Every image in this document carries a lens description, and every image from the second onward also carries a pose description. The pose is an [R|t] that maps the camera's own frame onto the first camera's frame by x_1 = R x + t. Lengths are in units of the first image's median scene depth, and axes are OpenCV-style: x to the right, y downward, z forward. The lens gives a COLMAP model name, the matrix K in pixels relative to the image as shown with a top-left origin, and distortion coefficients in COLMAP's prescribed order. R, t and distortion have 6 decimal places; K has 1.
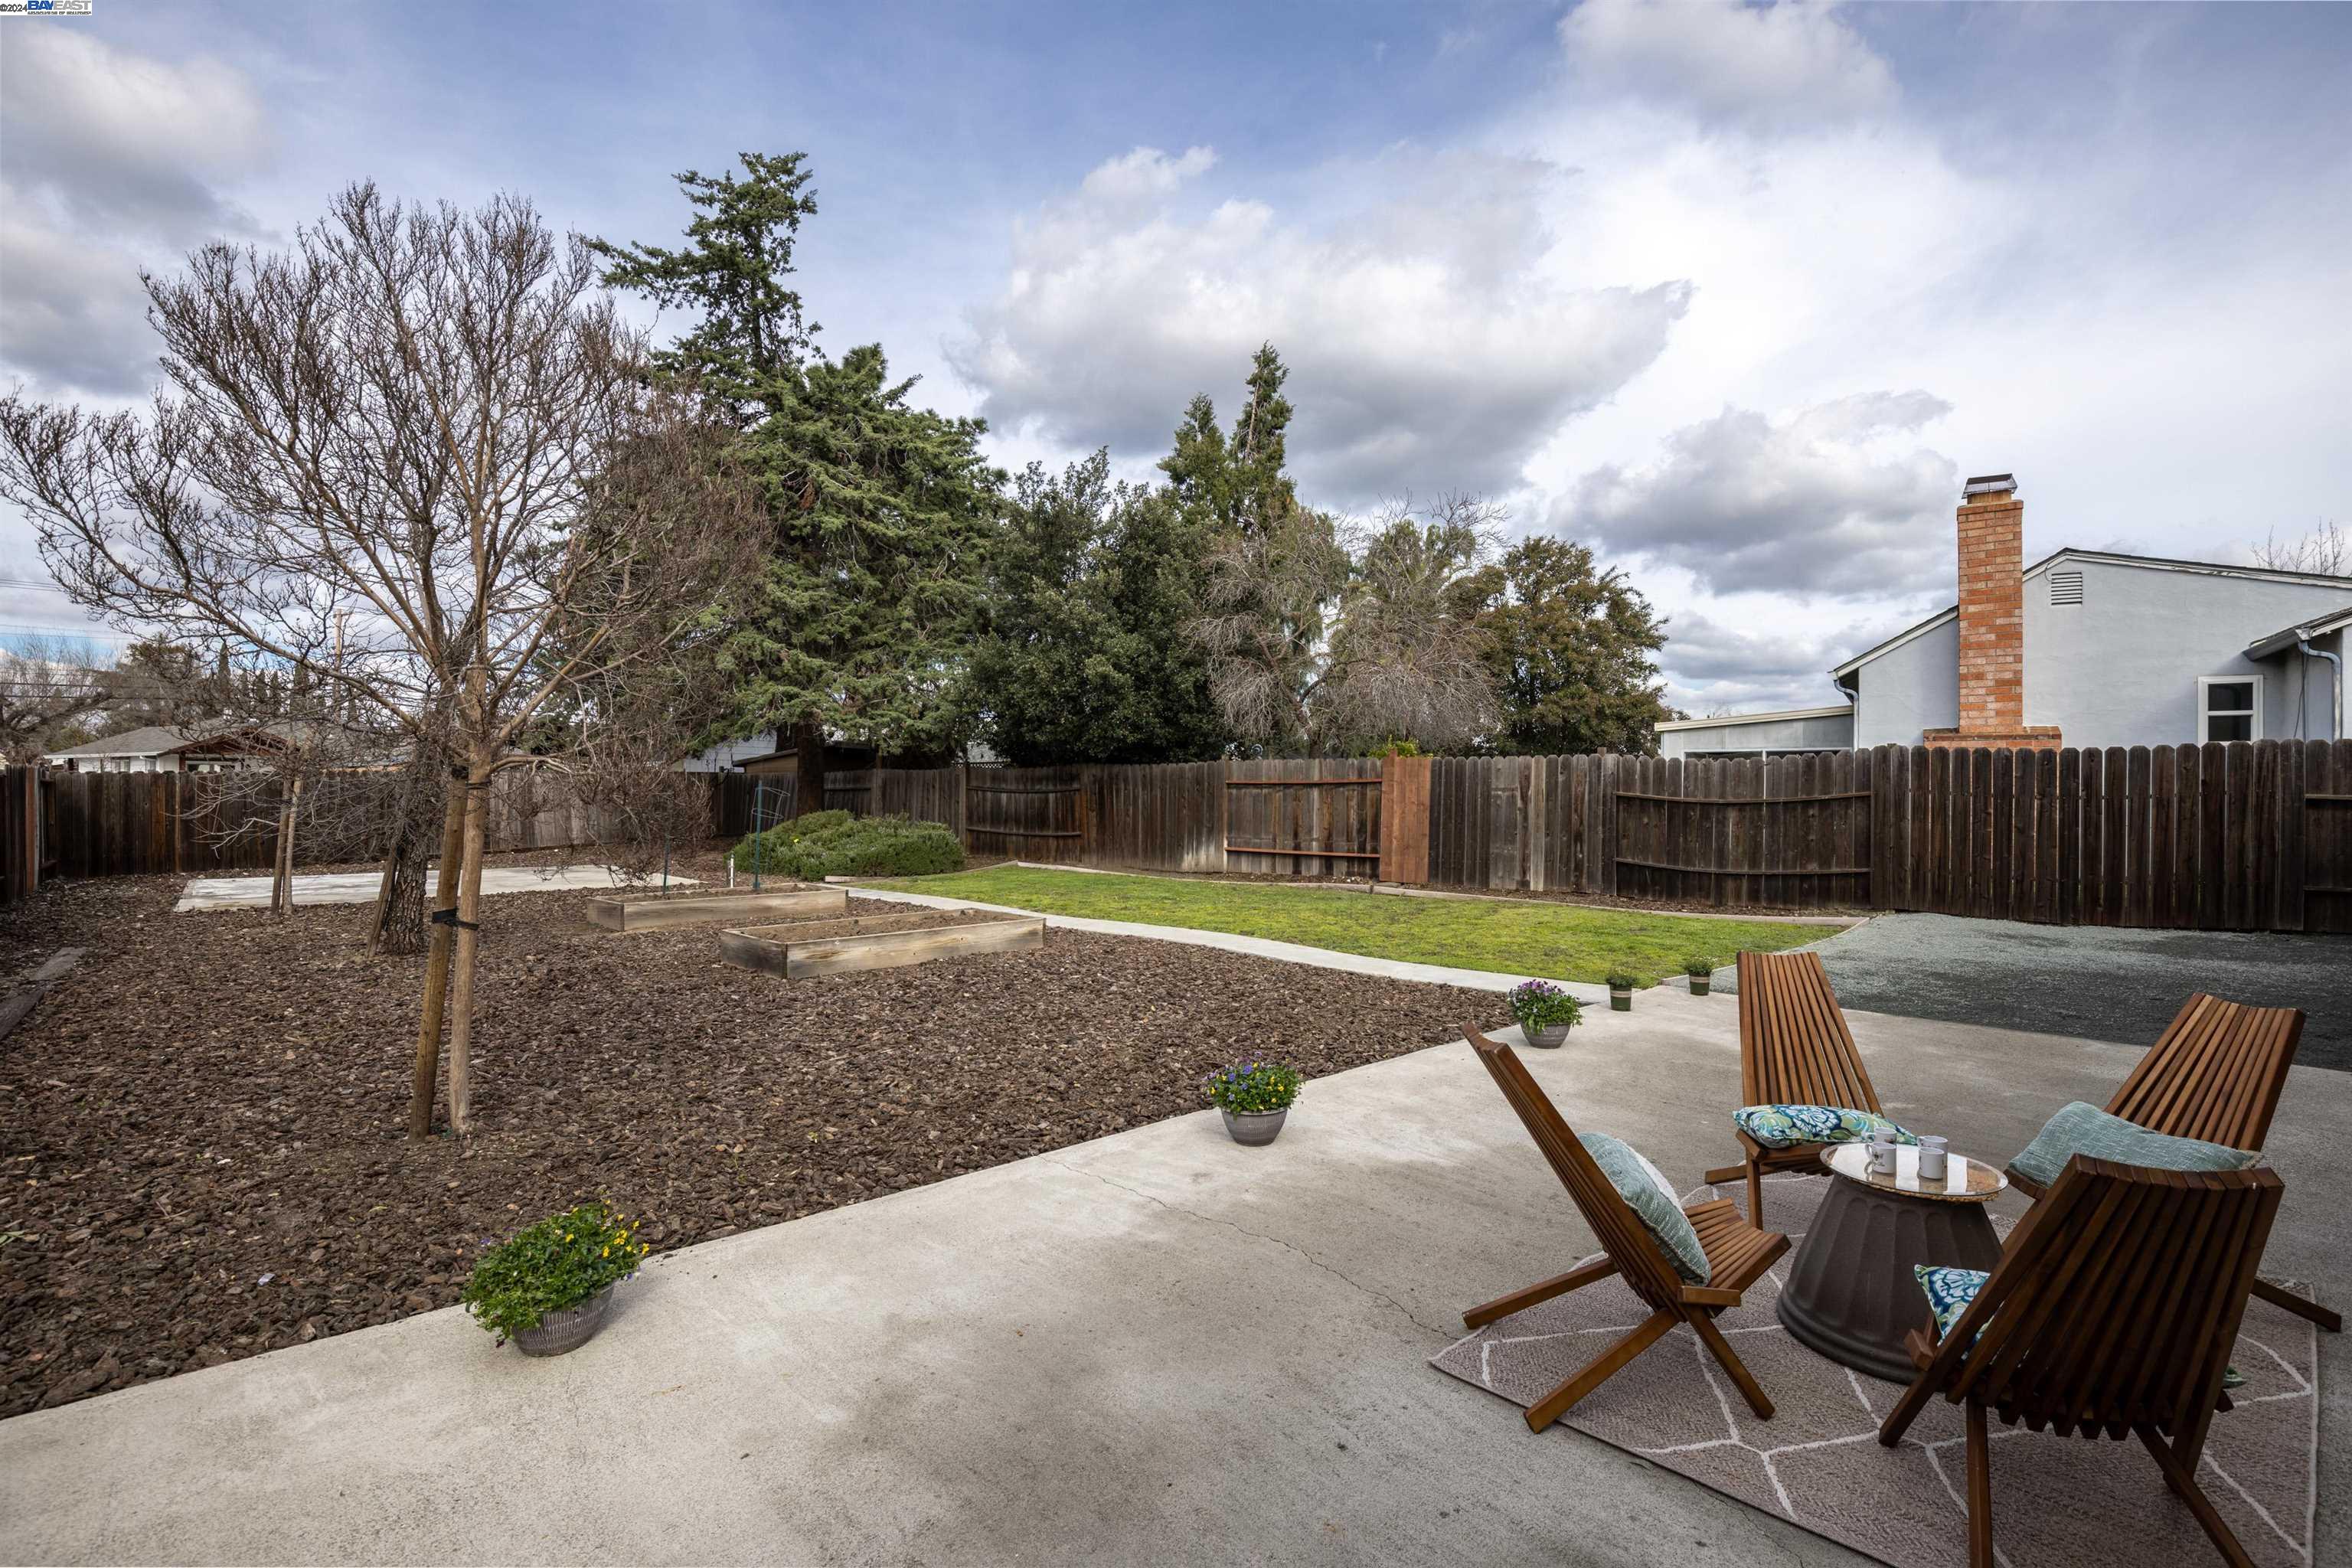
lens RADIAL K [[1077.7, 0, 1207.0], [0, 1077.7, 789.6], [0, 0, 1]] dist [-0.024915, -0.000104]
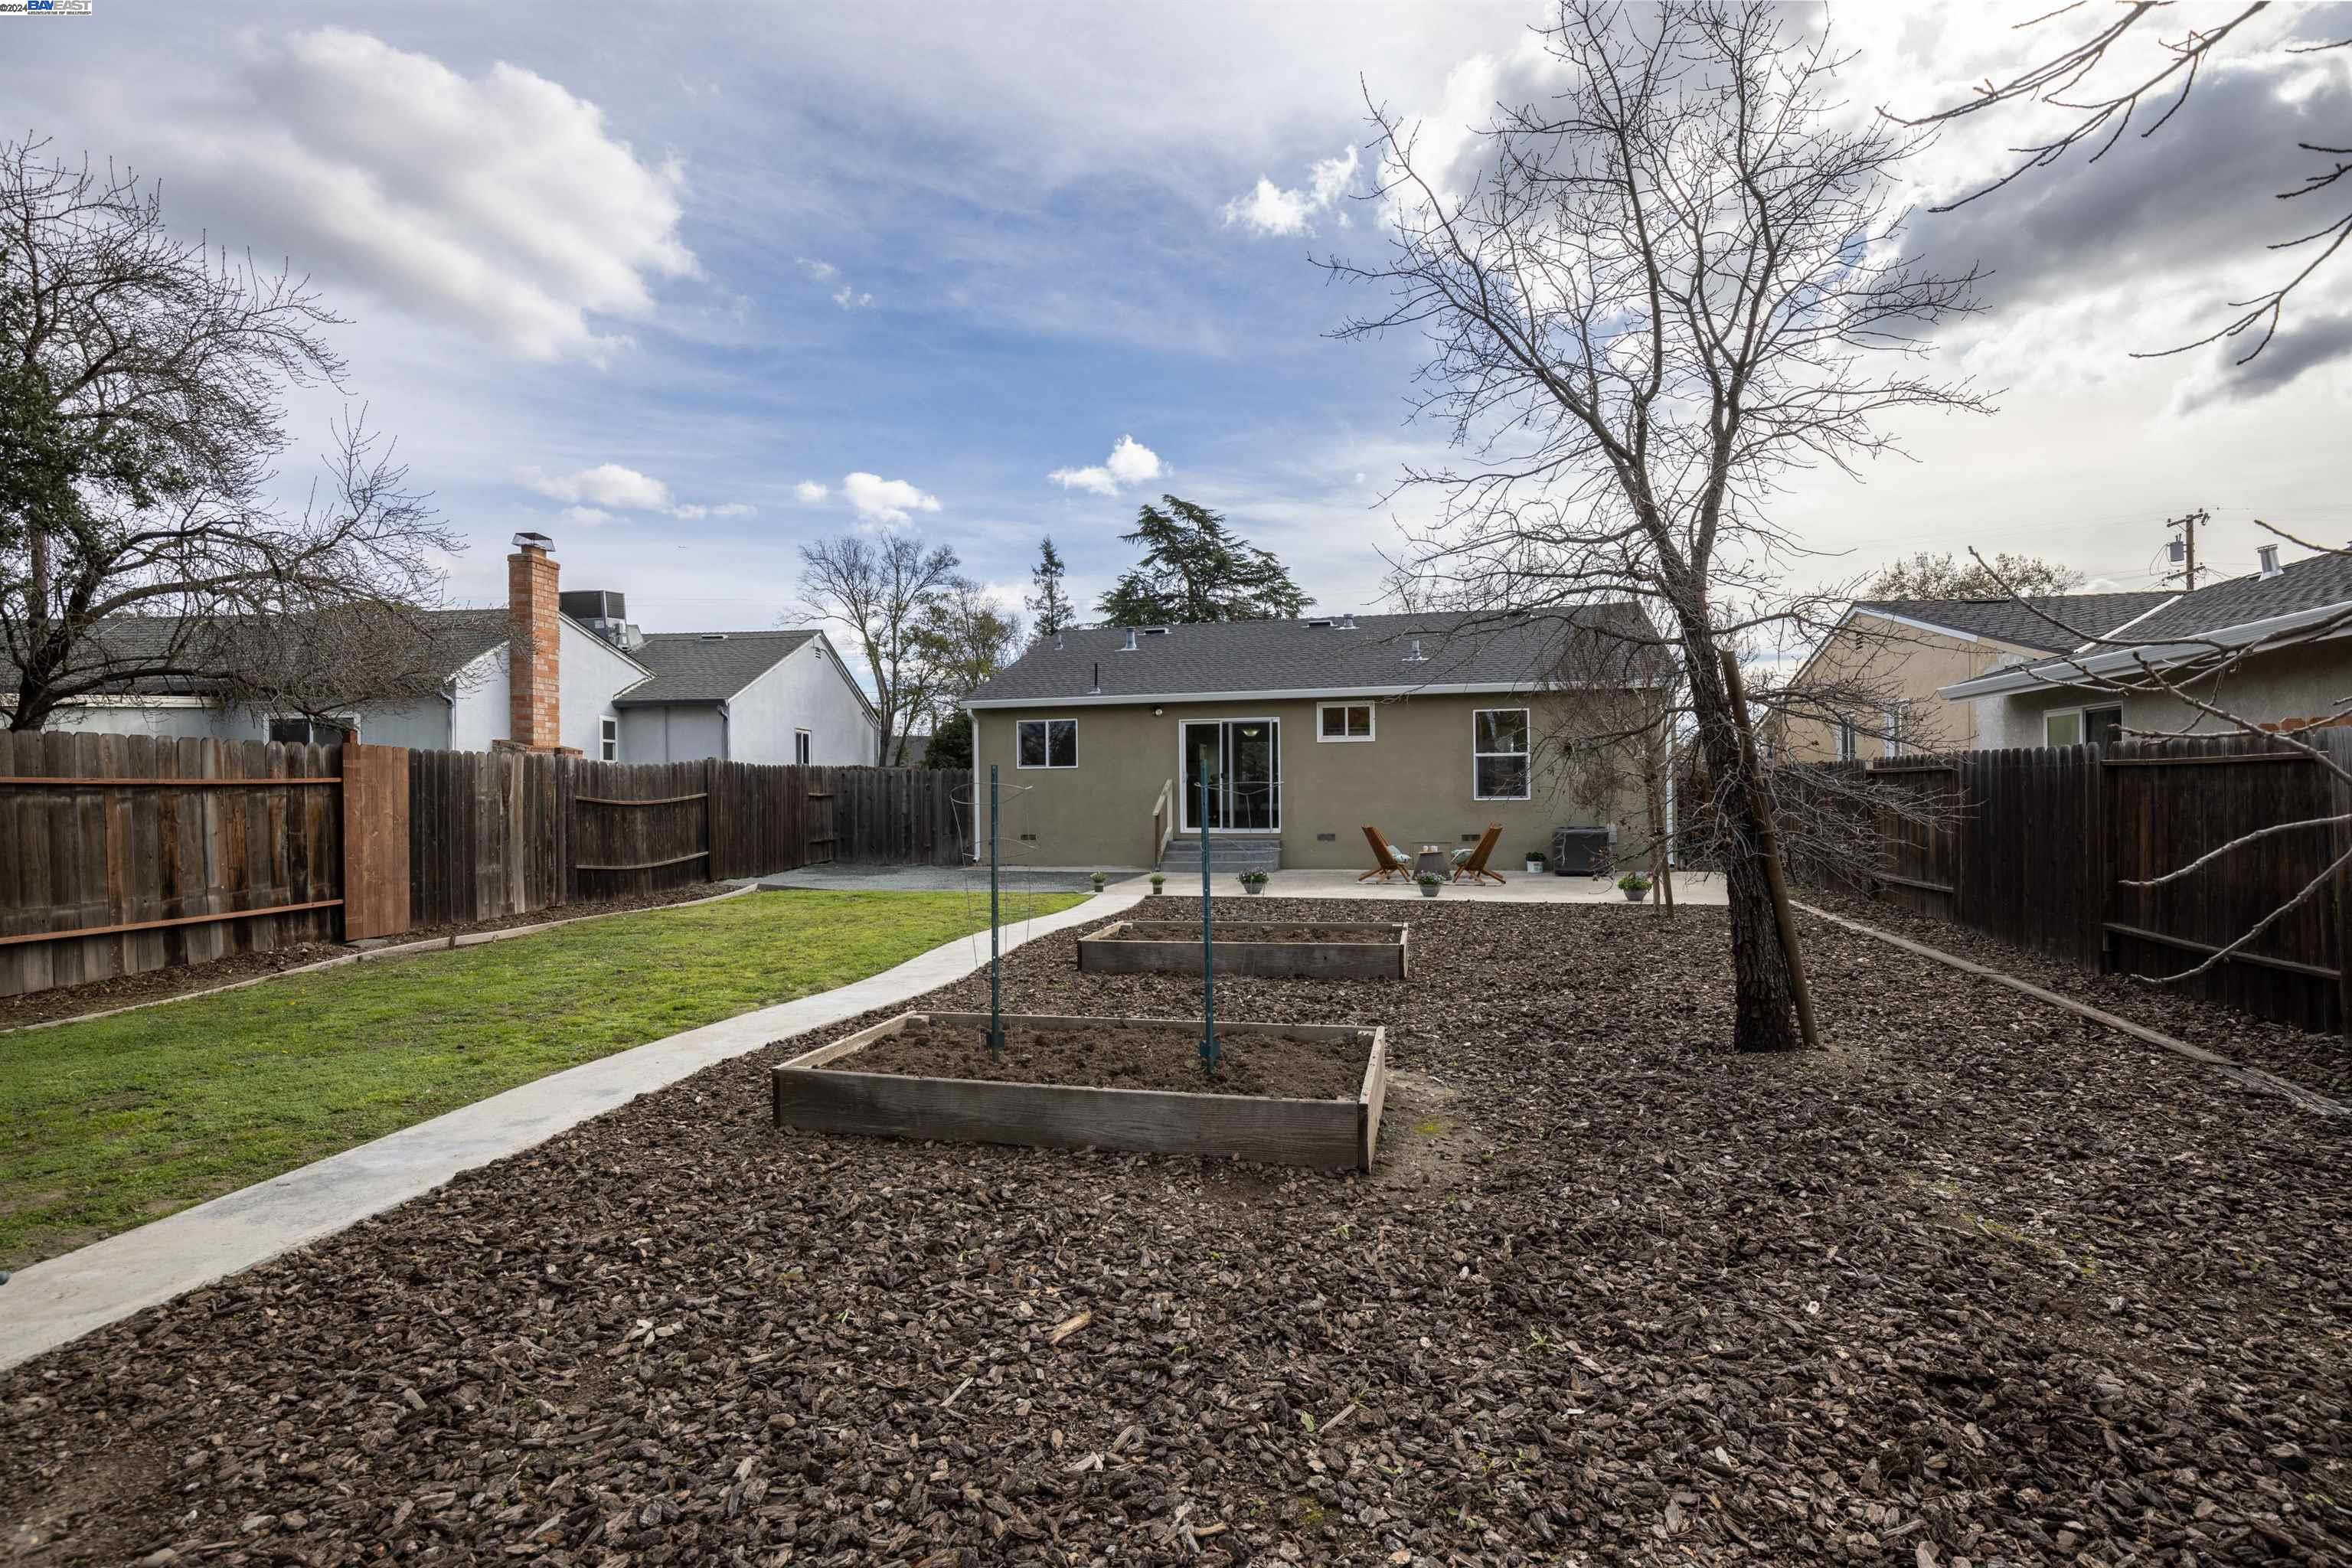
lens RADIAL K [[1077.7, 0, 1207.0], [0, 1077.7, 789.6], [0, 0, 1]] dist [-0.024915, -0.000104]
pose [[-0.545680, 0.003856, 0.837985, -0.597508], [0.010538, 0.999942, 0.002261, 0.000567], [-0.837928, 0.010064, -0.545688, 0.874250]]
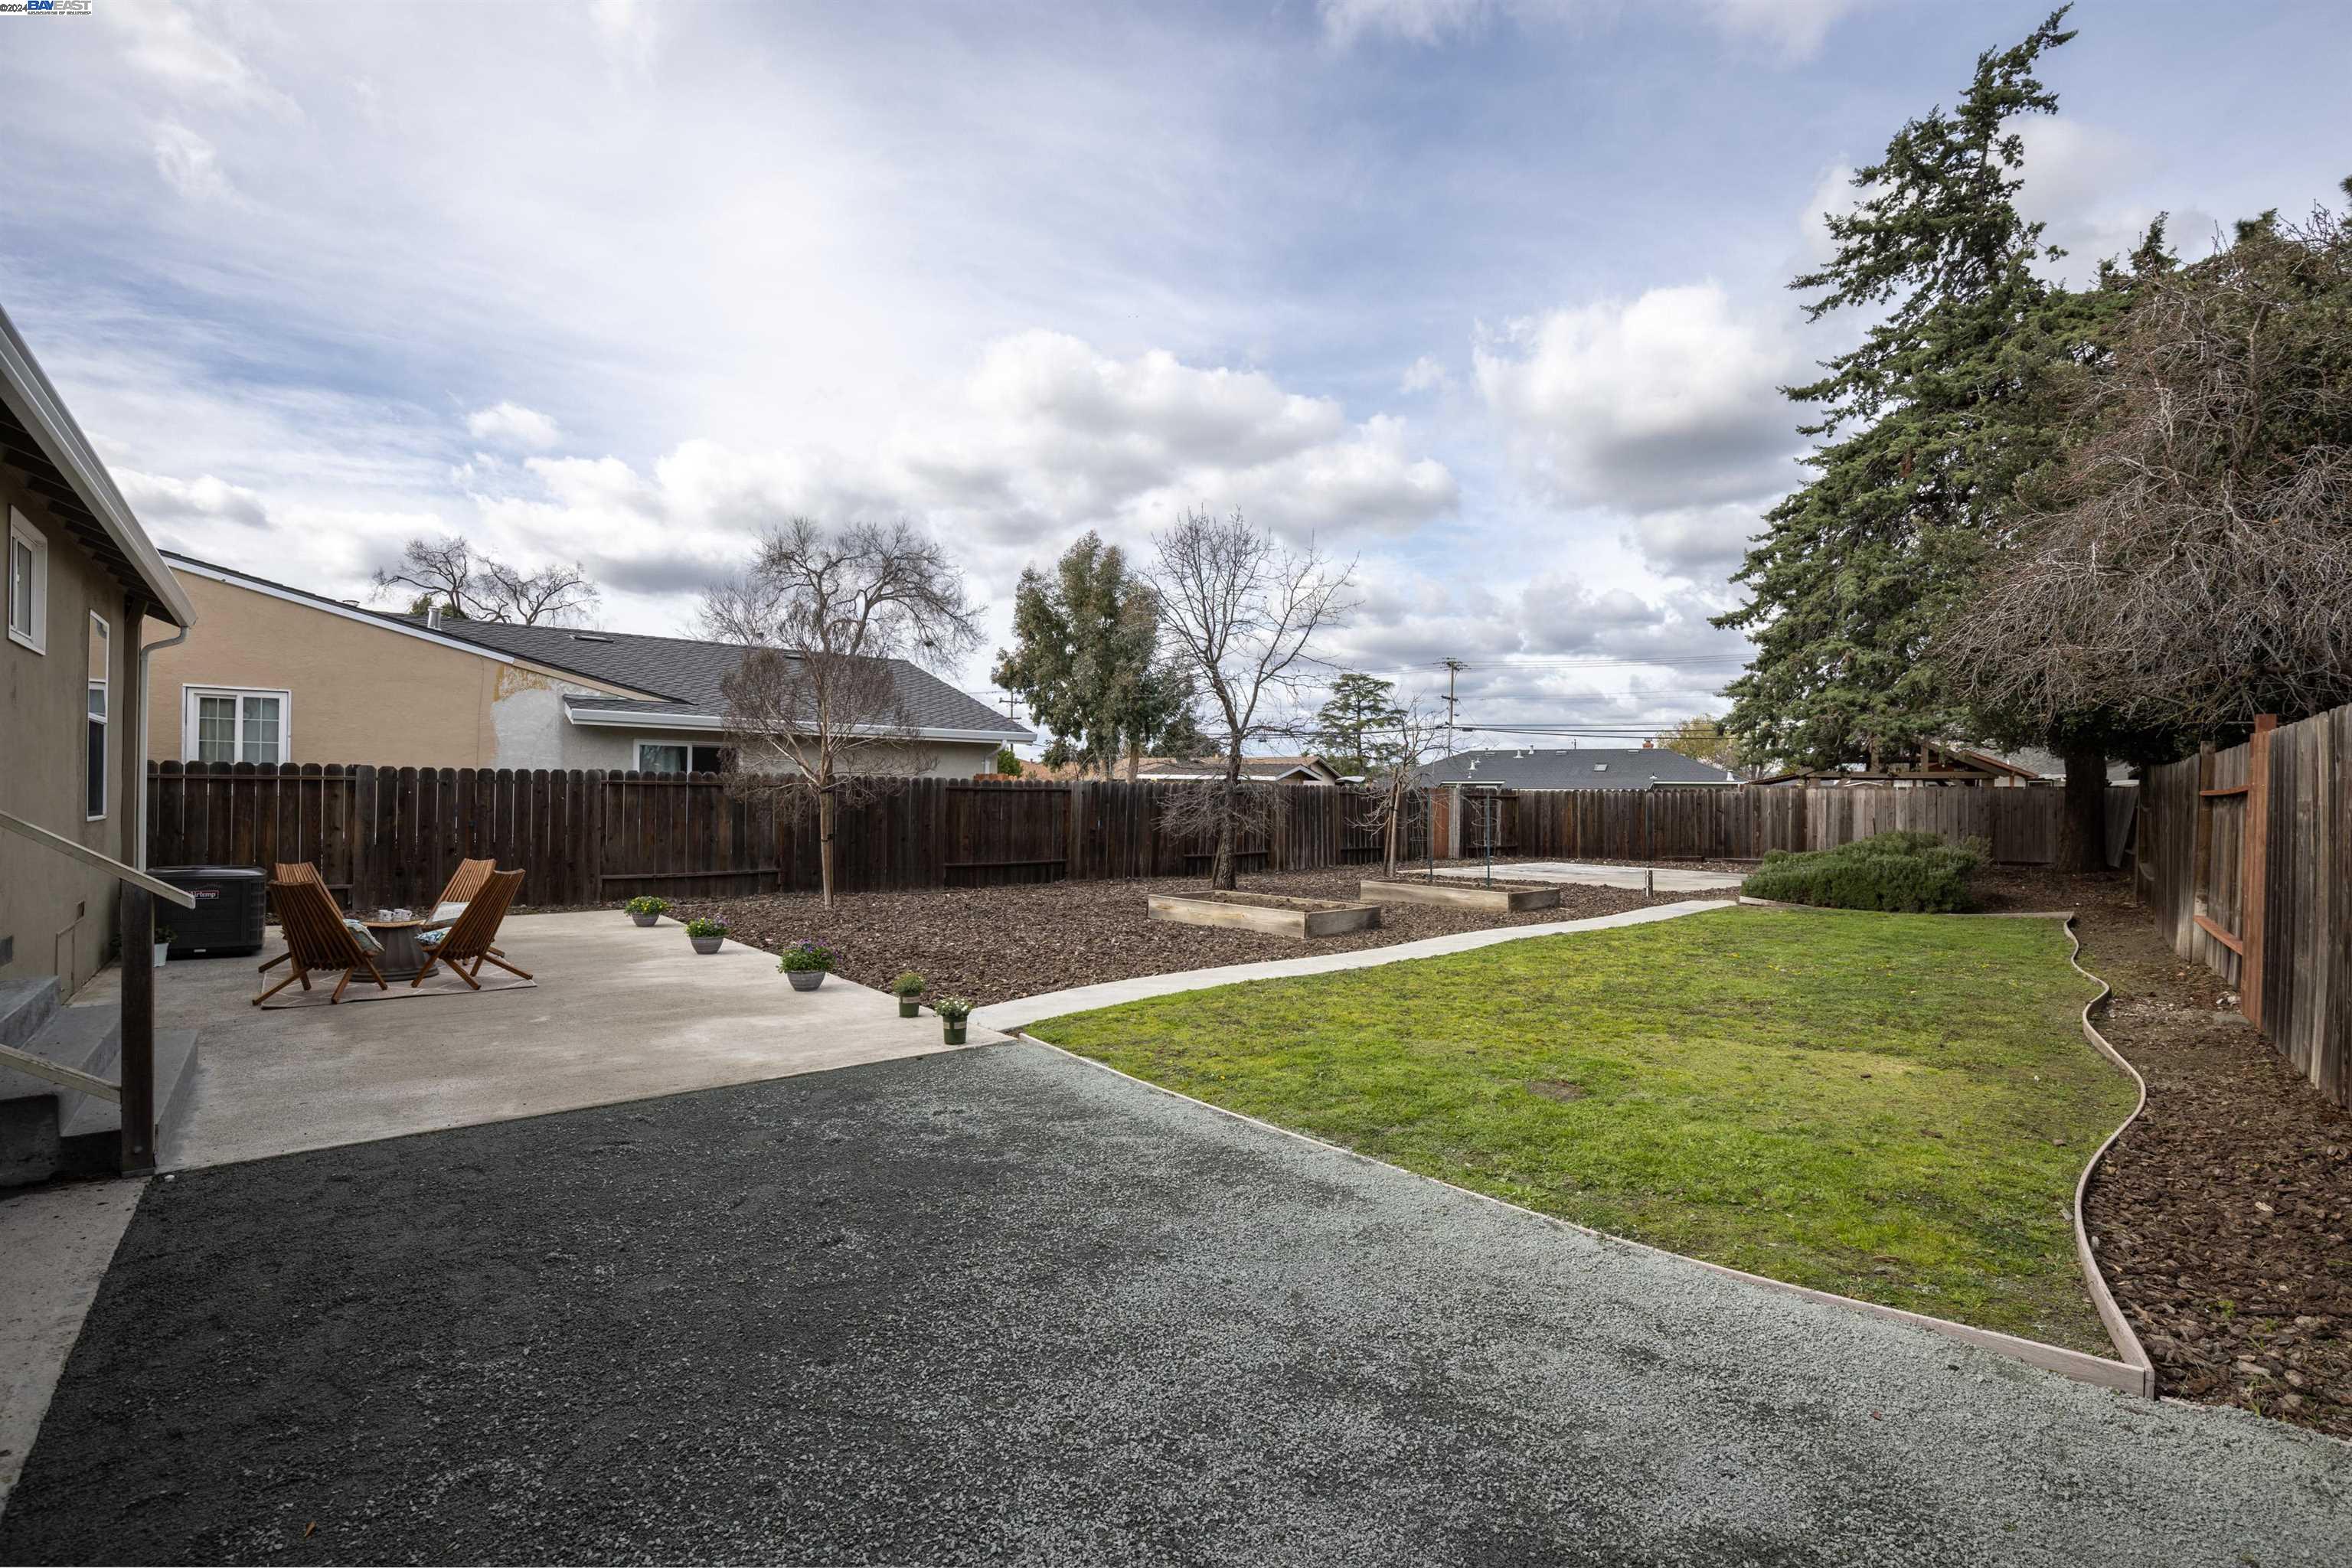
lens RADIAL K [[1085.0, 0, 1202.7], [0, 1085.0, 789.9], [0, 0, 1]] dist [-0.047012, 0.014288]
pose [[-0.031087, -0.008999, -0.999476, 0.580700], [-0.012996, 0.999879, -0.008598, 0.001534], [0.999432, 0.012722, -0.031200, 0.548545]]
